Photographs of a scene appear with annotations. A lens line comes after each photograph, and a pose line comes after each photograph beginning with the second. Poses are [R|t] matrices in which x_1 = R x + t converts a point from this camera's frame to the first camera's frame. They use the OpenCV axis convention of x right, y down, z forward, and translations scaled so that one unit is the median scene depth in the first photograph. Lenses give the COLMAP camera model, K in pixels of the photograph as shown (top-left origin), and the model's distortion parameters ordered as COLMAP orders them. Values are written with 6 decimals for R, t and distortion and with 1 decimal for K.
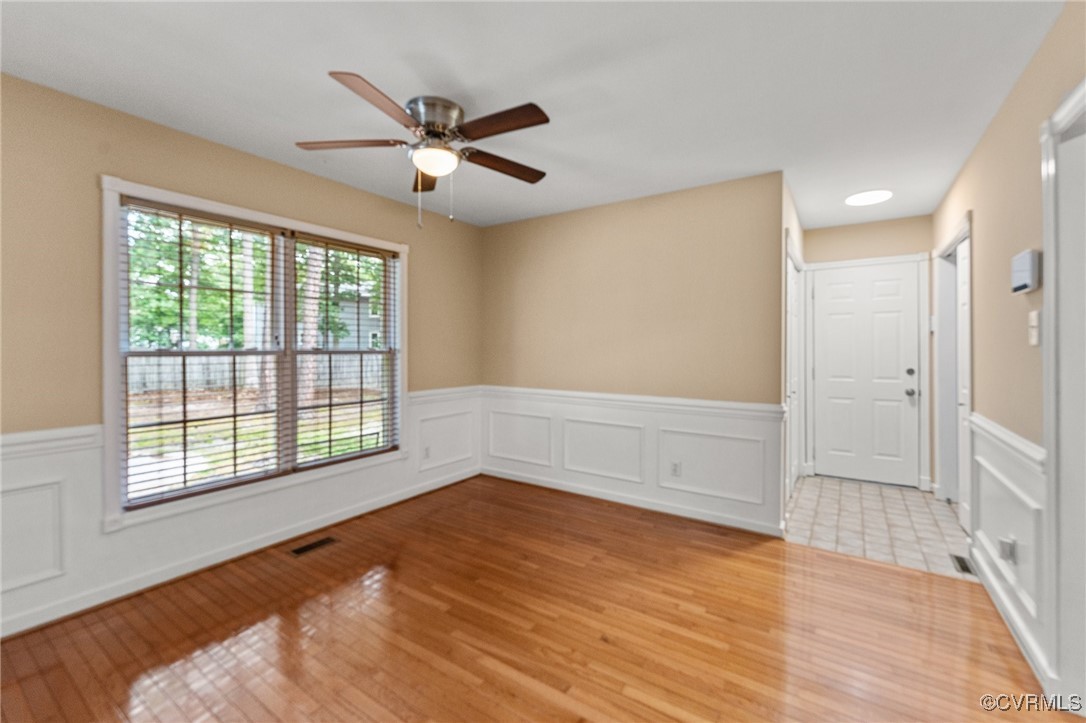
lens RADIAL K [[455.1, 0, 541.3], [0, 455.1, 349.7], [0, 0, 1]] dist [0.000694, 0.000301]
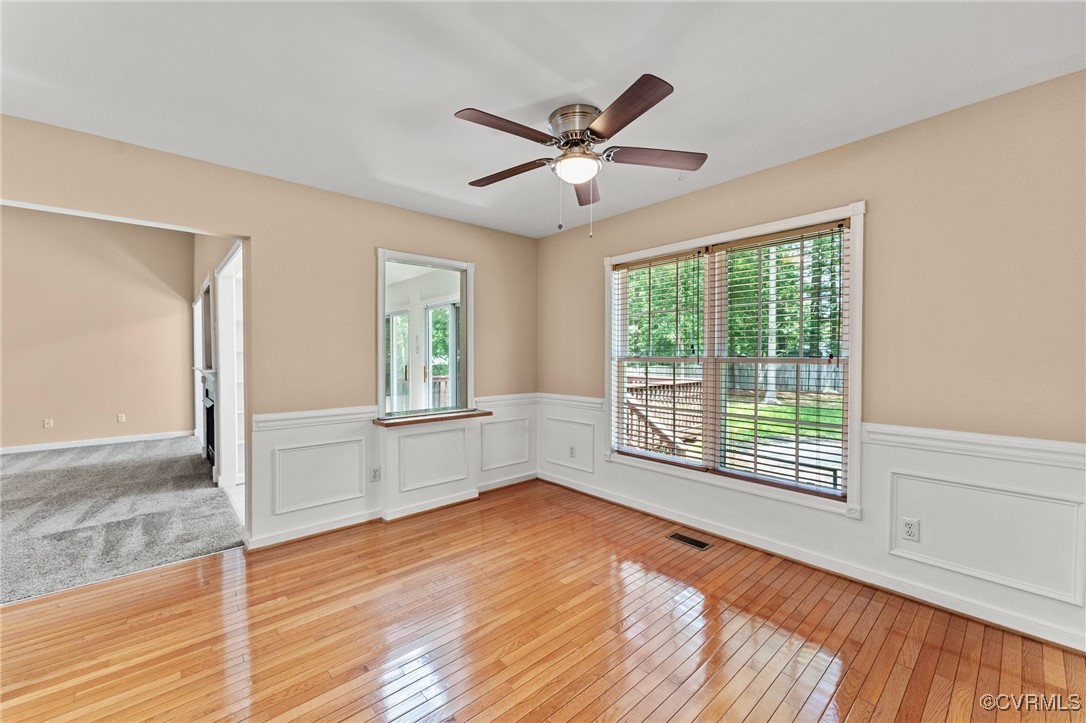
lens RADIAL K [[431.6, 0, 543.0], [0, 431.6, 361.5], [0, 0, 1]] dist [0.002007, 0.000179]
pose [[-0.238813, 0.013501, -0.970972, 0.536644], [-0.006356, 0.999860, 0.015466, -0.003196], [0.971045, 0.009865, -0.238694, 0.864573]]
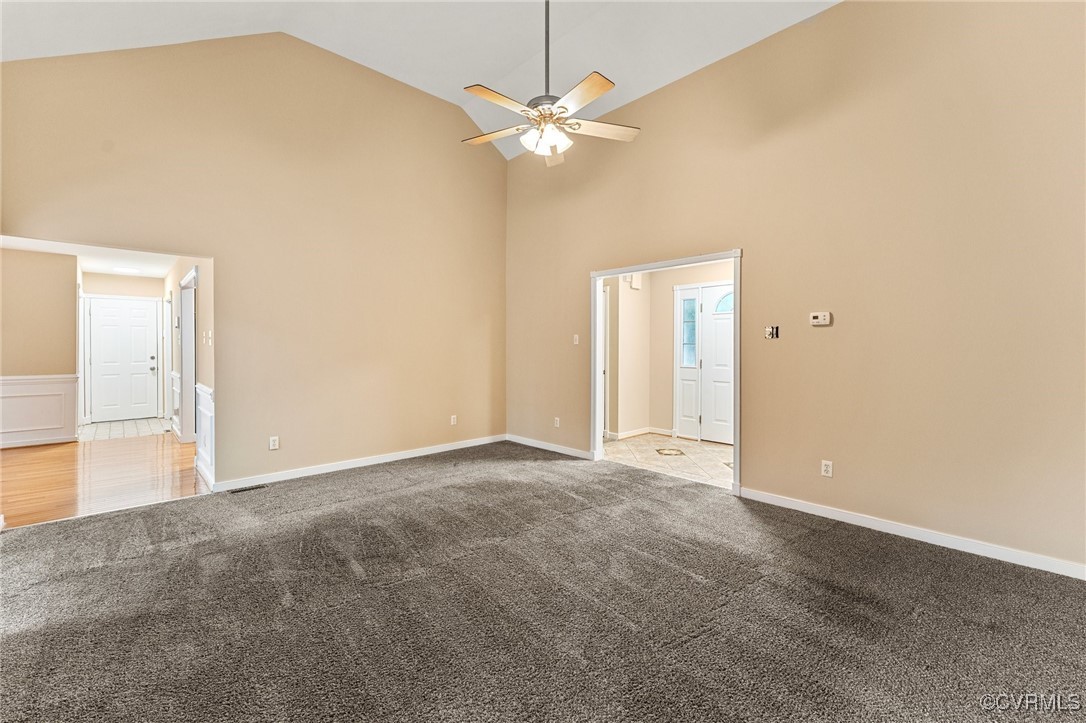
lens RADIAL K [[443.8, 0, 542.7], [0, 443.8, 343.4], [0, 0, 1]] dist [-0.000711, 0.000066]
pose [[0.207967, 0.002204, 0.978133, -0.985293], [0.005781, 0.999977, -0.003483, 0.005772], [-0.978119, 0.006379, 0.207950, -1.455108]]
